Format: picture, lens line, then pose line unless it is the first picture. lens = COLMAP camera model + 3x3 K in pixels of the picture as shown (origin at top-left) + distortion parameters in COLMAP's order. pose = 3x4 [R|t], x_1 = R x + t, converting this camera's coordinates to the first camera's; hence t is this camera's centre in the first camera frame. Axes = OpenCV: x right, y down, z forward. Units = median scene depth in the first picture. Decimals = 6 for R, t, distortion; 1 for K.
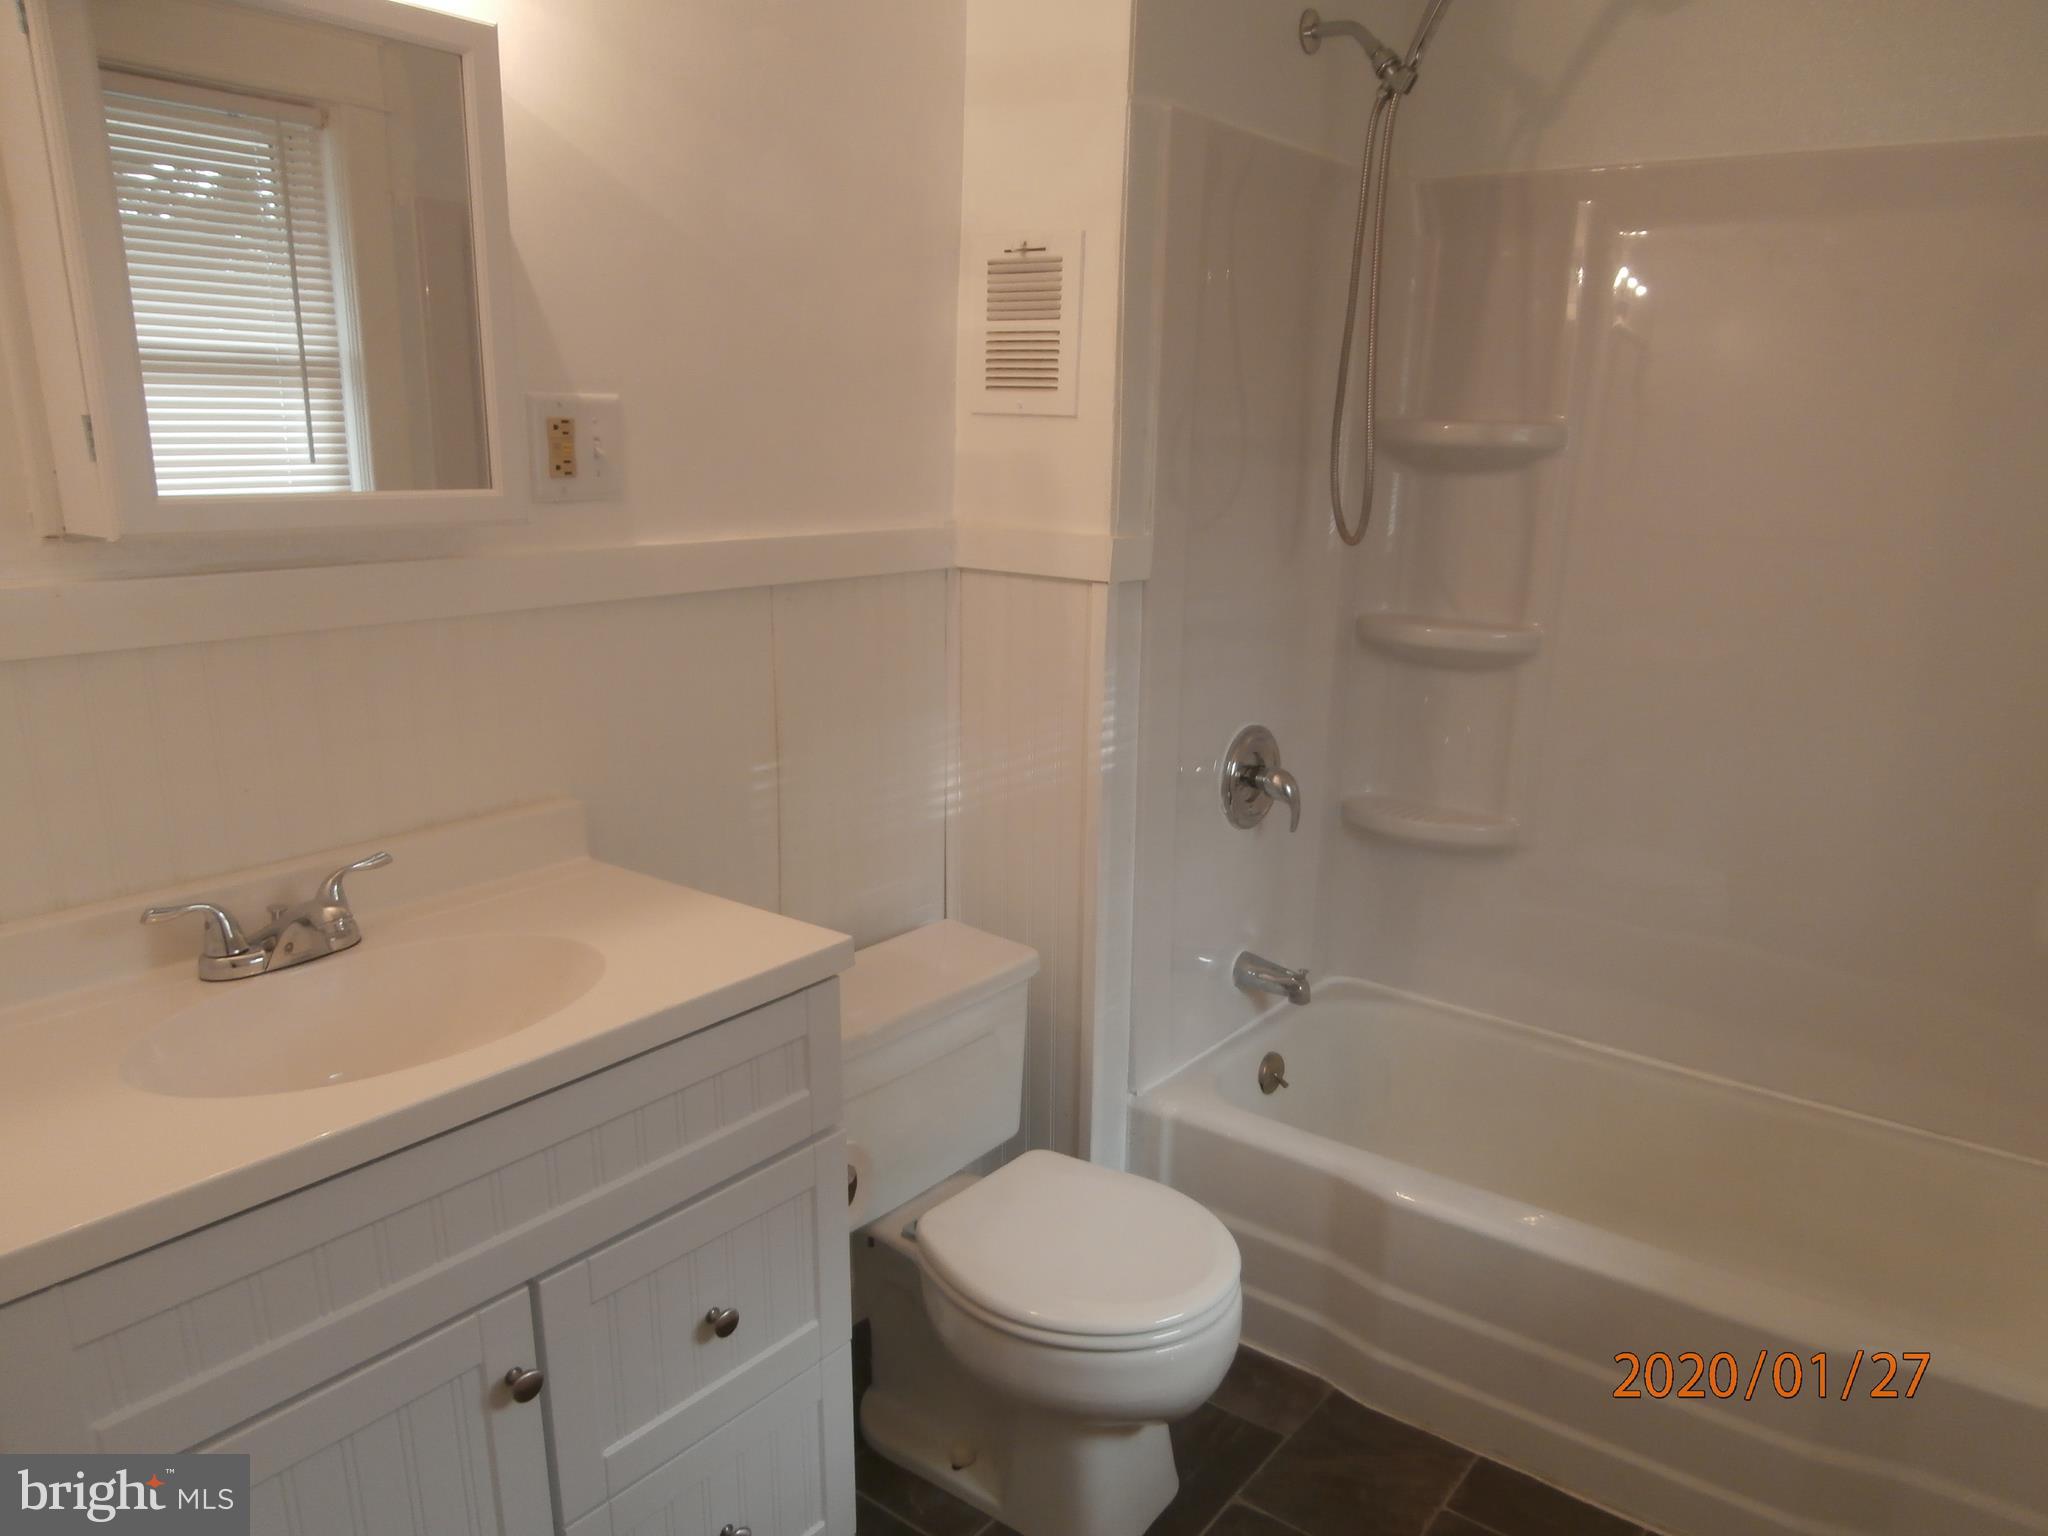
lens RADIAL K [[1428.0, 0, 1027.5], [0, 1428.0, 837.2], [0, 0, 1]] dist [-0.040094, -0.000623]
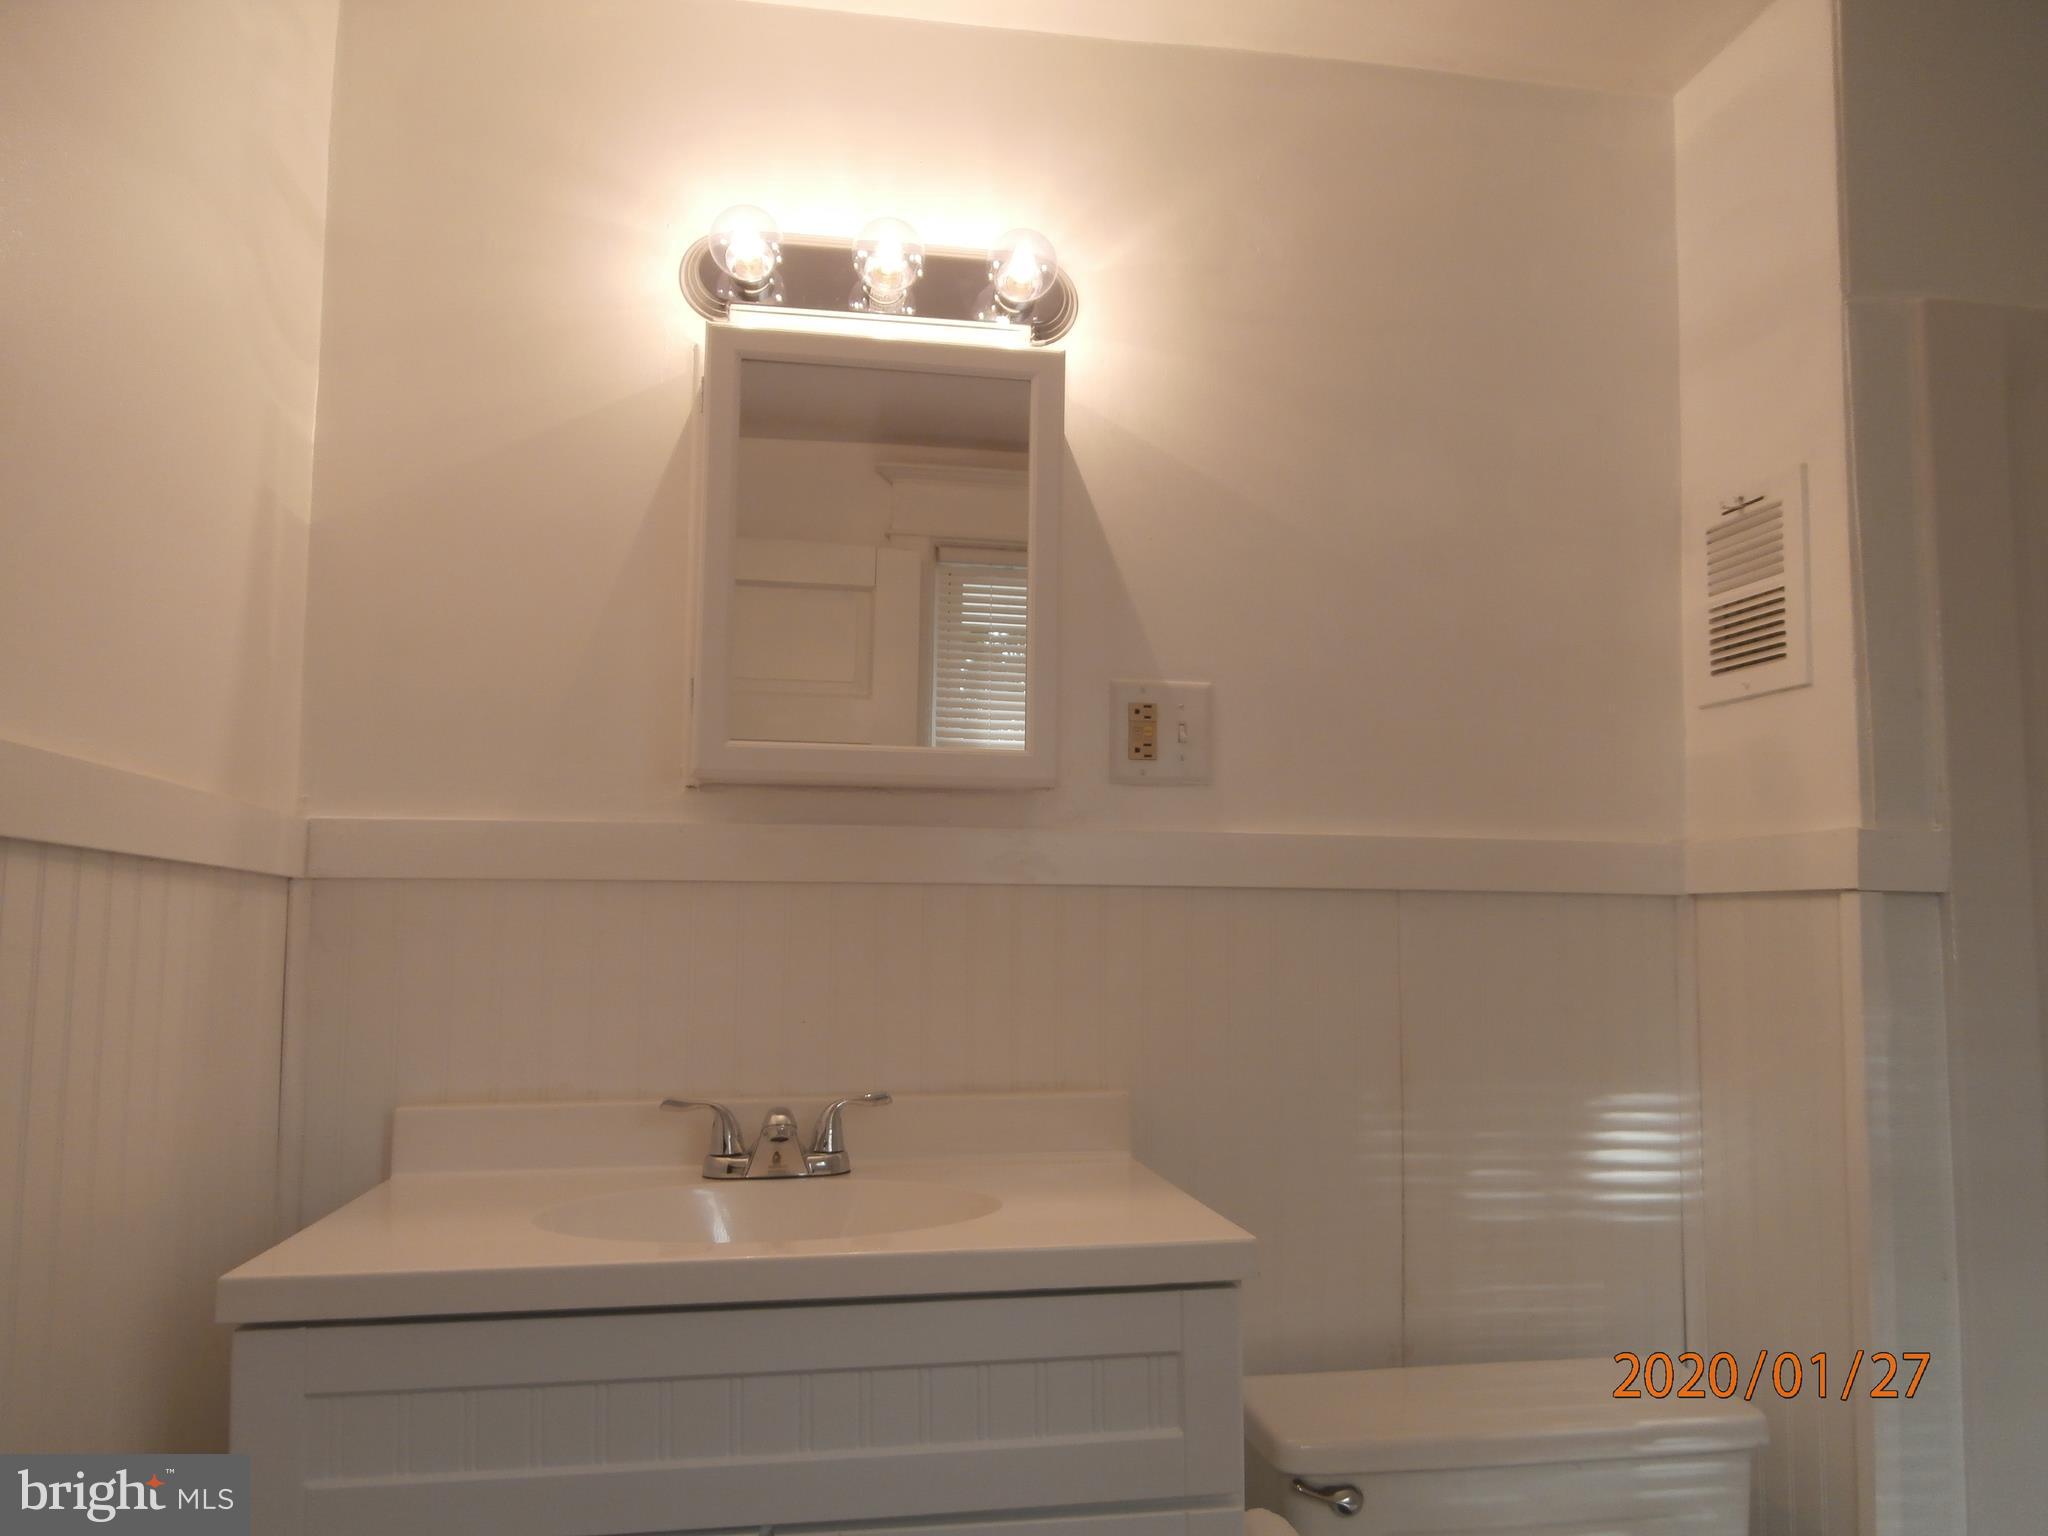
lens RADIAL K [[1420.2, 0, 1022.4], [0, 1420.2, 813.0], [0, 0, 1]] dist [-0.026043, 0.003077]
pose [[0.731473, -0.064305, -0.678831, 0.239661], [-0.184925, 0.939524, -0.288266, 0.072580], [0.656315, 0.336391, 0.675345, 0.224739]]
